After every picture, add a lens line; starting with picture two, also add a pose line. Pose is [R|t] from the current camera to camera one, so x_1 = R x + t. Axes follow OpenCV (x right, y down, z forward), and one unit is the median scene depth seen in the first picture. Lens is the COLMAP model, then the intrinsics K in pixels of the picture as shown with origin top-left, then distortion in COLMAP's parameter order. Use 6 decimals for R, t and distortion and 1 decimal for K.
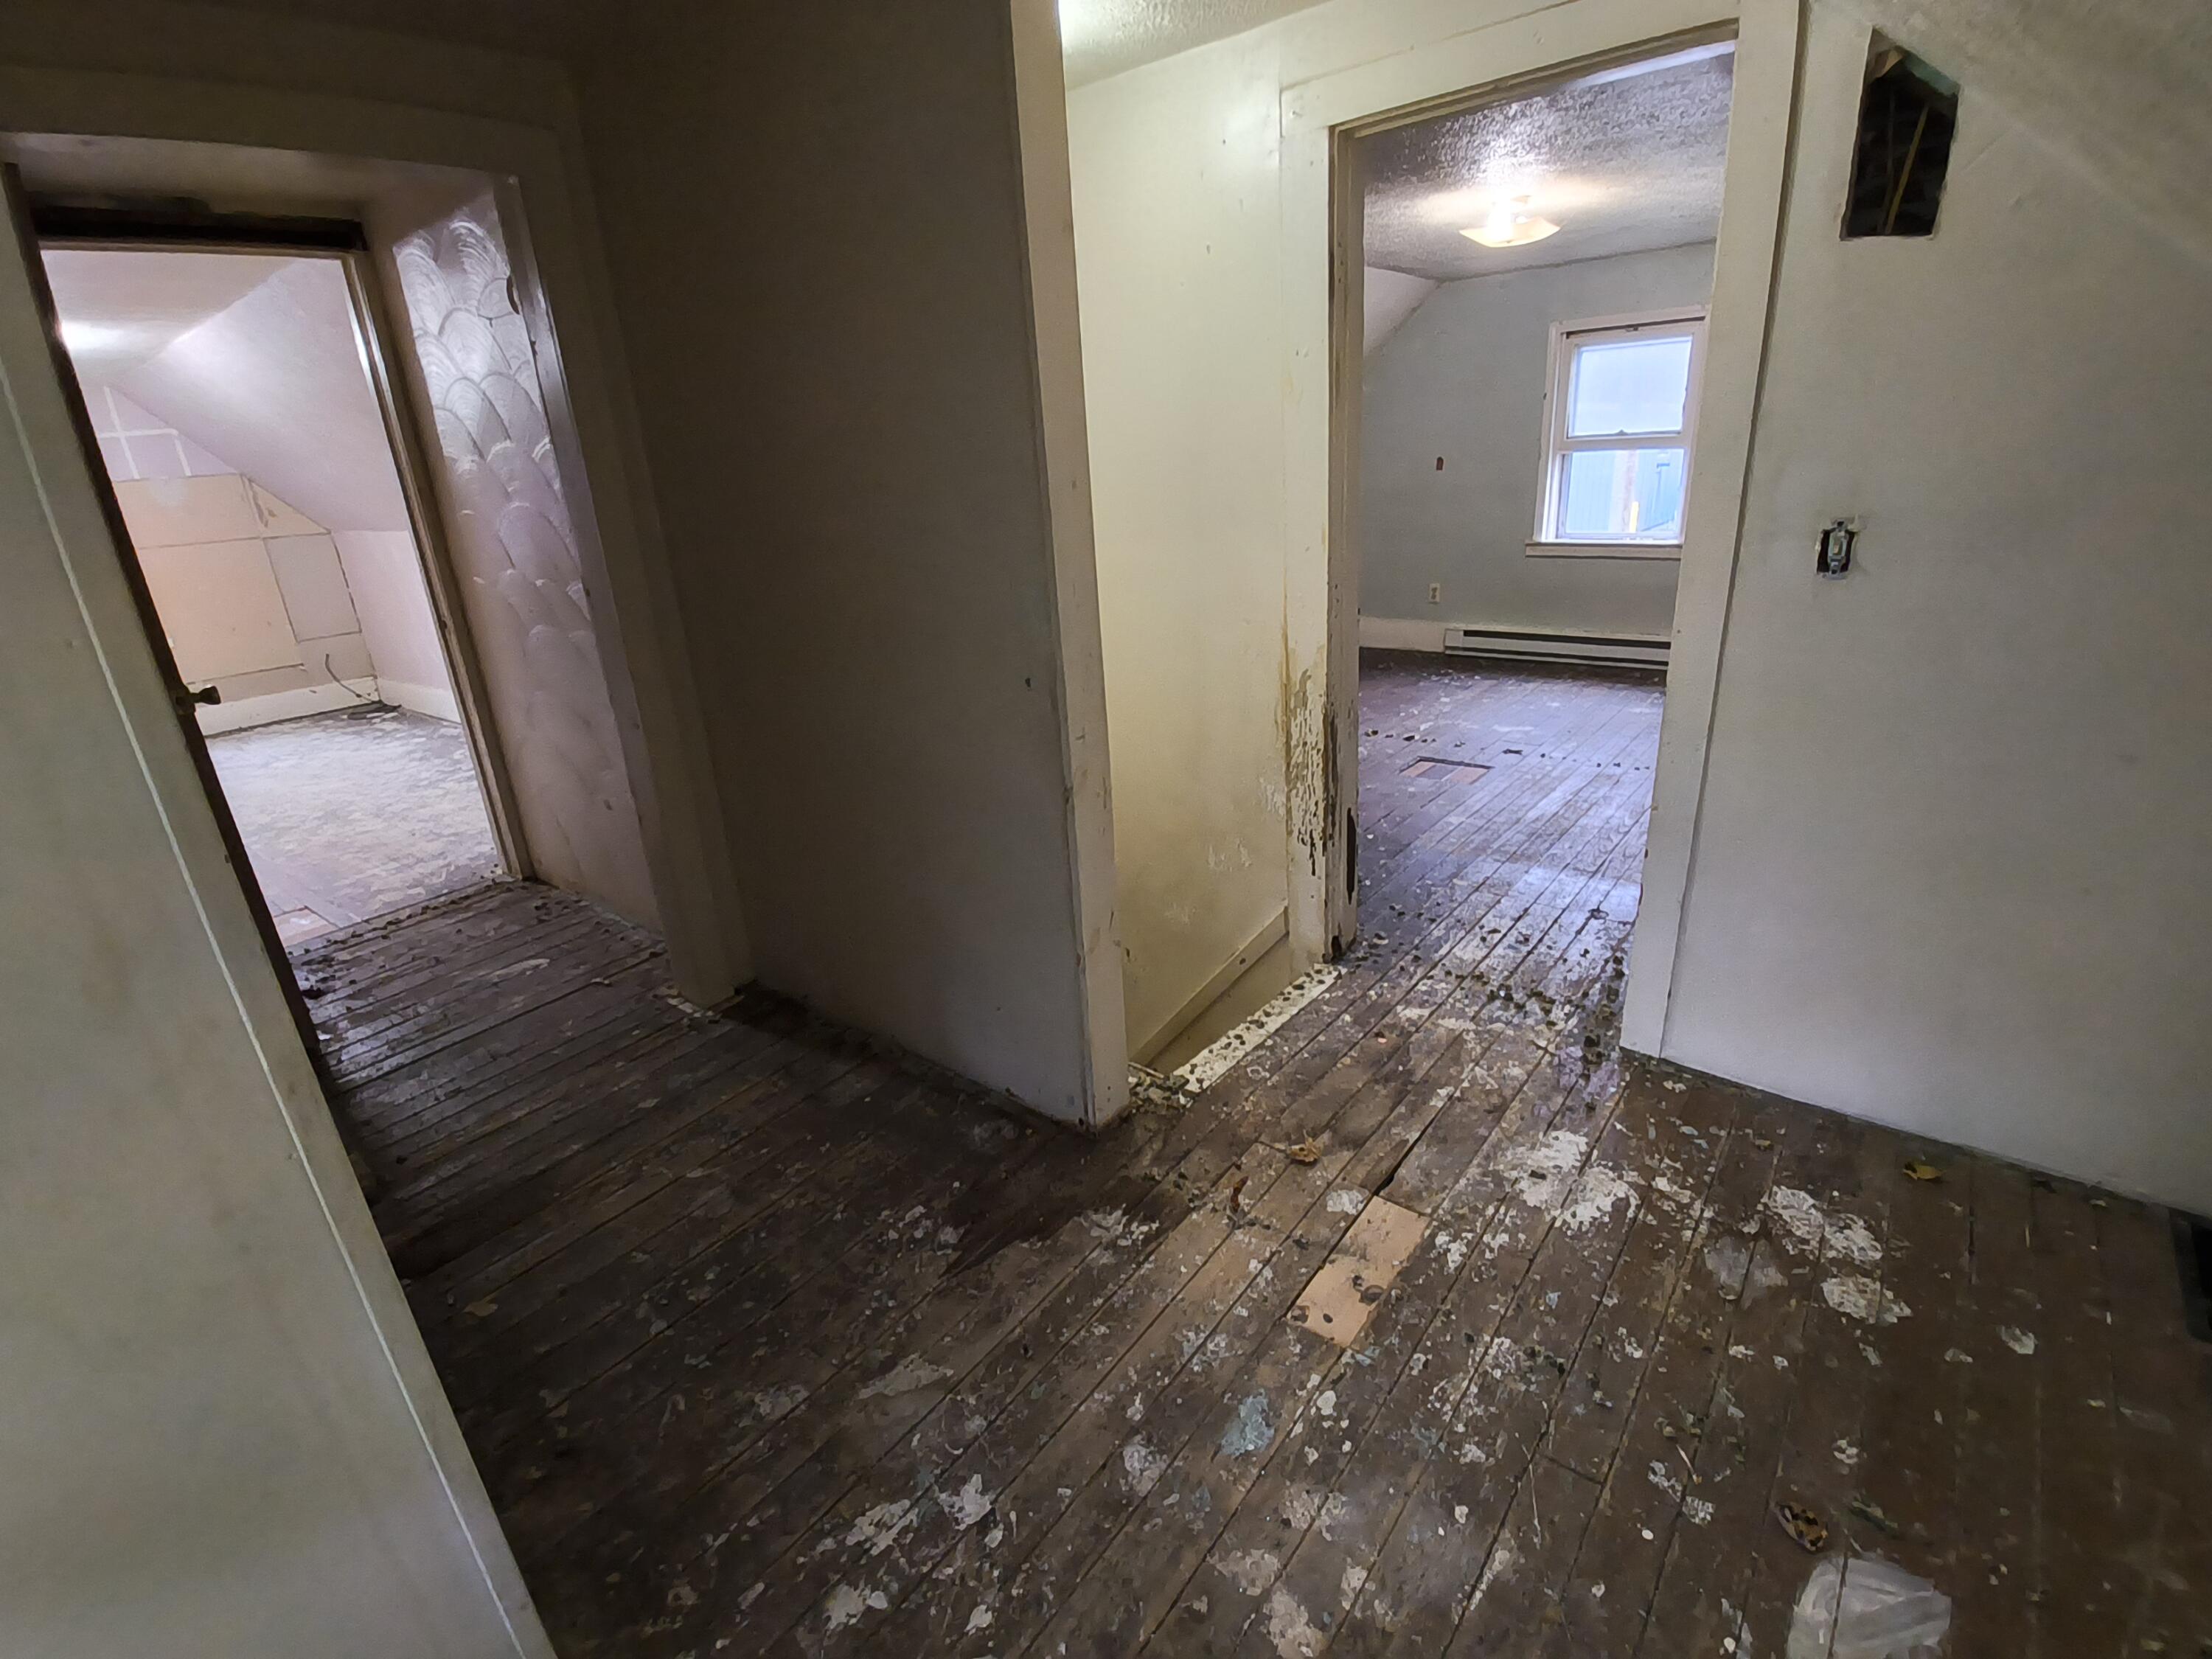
lens RADIAL K [[1007.3, 0, 1101.9], [0, 1007.3, 829.4], [0, 0, 1]] dist [-0.011894, -0.010190]
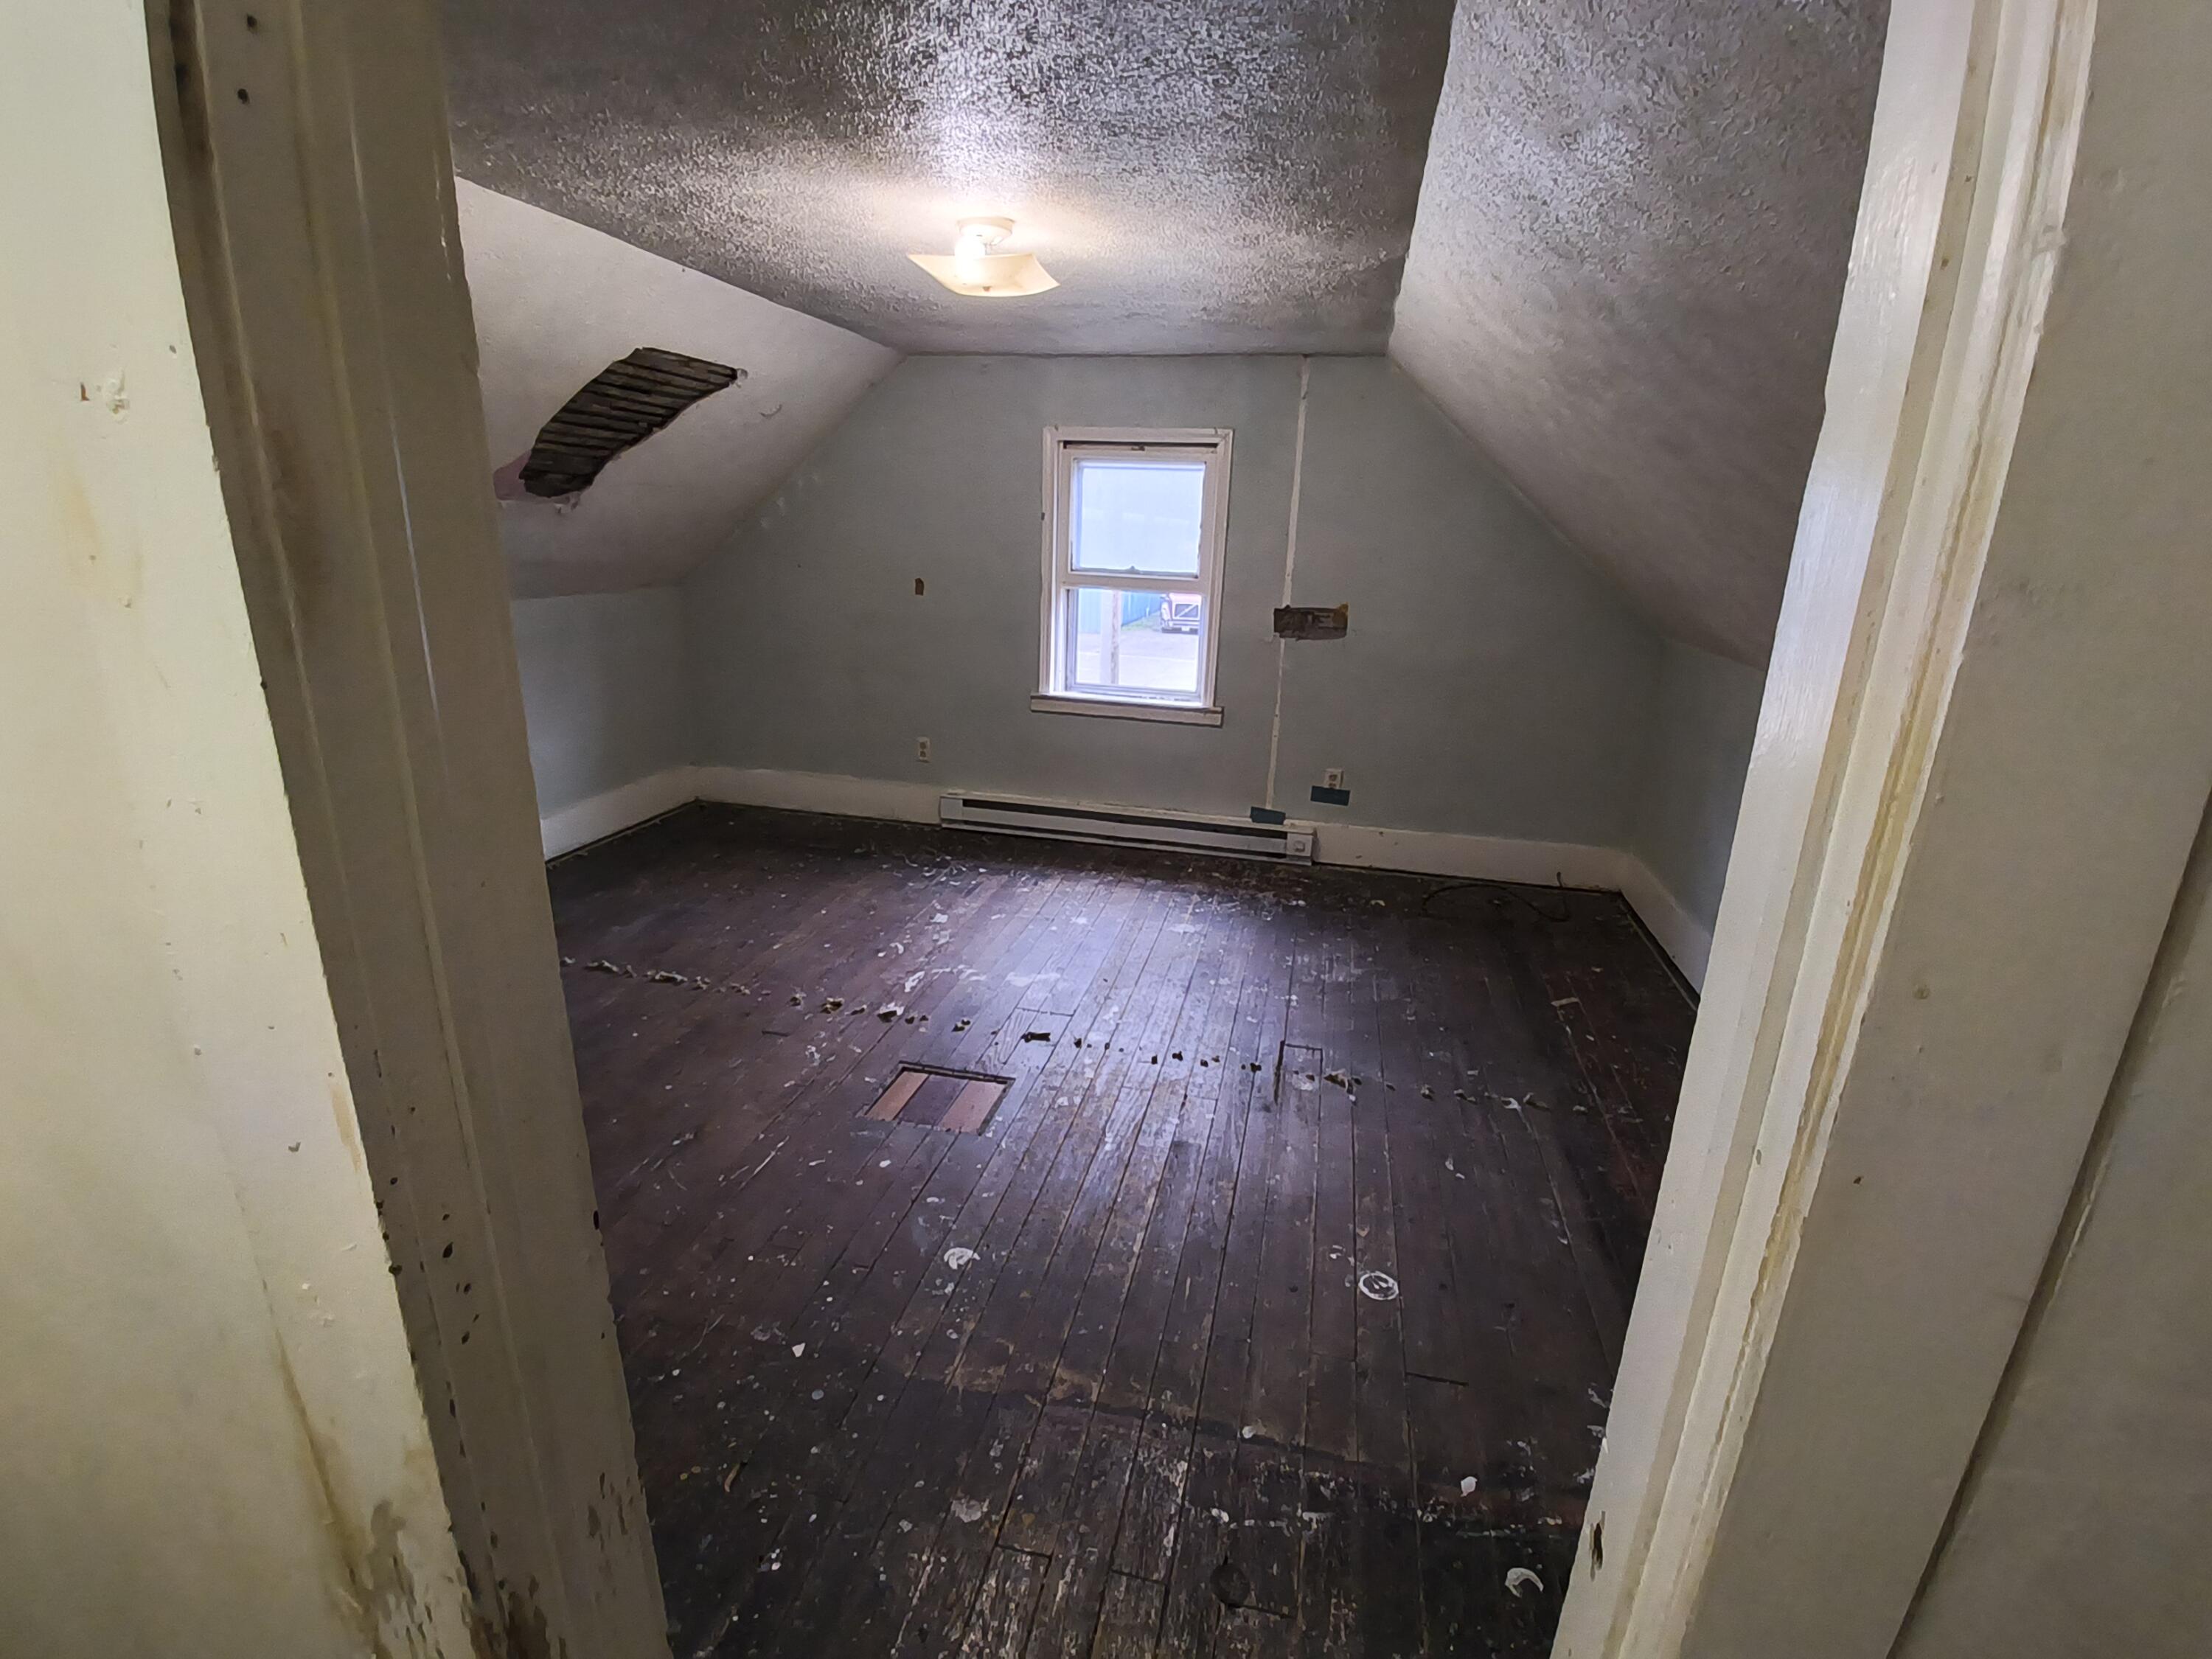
lens RADIAL K [[1007.3, 0, 1110.0], [0, 1007.3, 823.3], [0, 0, 1]] dist [-0.011894, -0.010190]
pose [[0.889530, -0.037003, 0.455377, 0.123455], [0.070194, 0.995950, -0.056188, -0.148027], [-0.451453, 0.081945, 0.888524, 0.300587]]
